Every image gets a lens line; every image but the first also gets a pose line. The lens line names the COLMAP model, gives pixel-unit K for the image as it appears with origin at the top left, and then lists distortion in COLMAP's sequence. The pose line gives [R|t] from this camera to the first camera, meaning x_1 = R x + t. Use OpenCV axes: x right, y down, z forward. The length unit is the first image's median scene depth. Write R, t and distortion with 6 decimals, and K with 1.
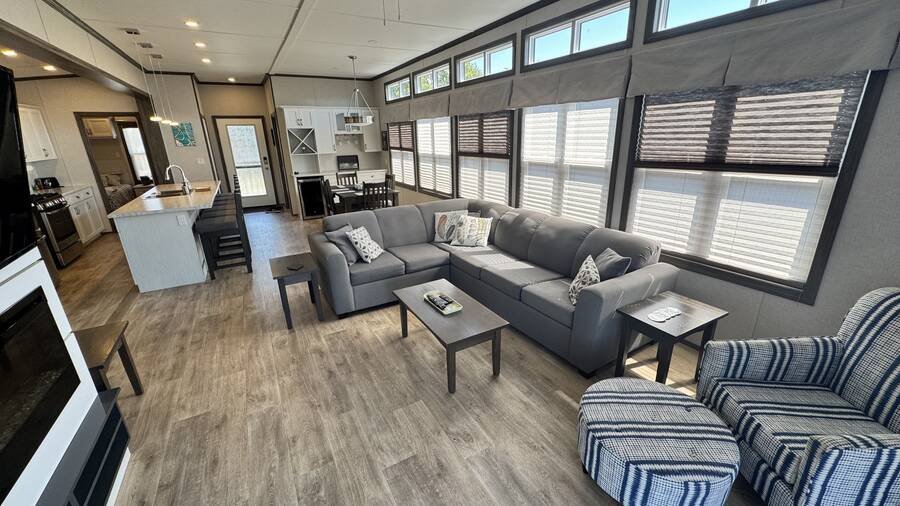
lens RADIAL K [[359.1, 0, 448.9], [0, 359.1, 256.9], [0, 0, 1]] dist [-0.004386, -0.000195]
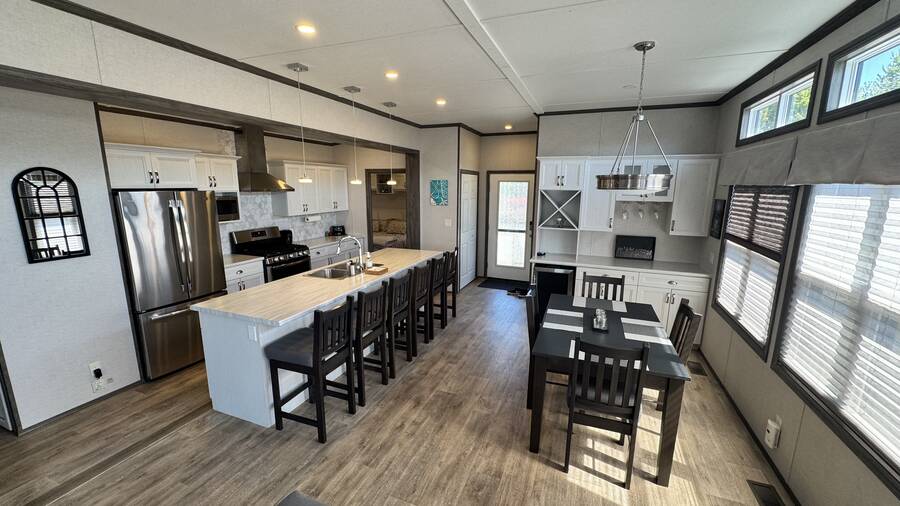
lens RADIAL K [[359.1, 0, 448.8], [0, 359.1, 255.5], [0, 0, 1]] dist [-0.004386, -0.000195]
pose [[0.627788, 0.173544, -0.758792, -0.033145], [-0.271168, 0.962523, -0.004211, -0.196366], [0.729624, 0.208404, 0.651320, 0.479036]]
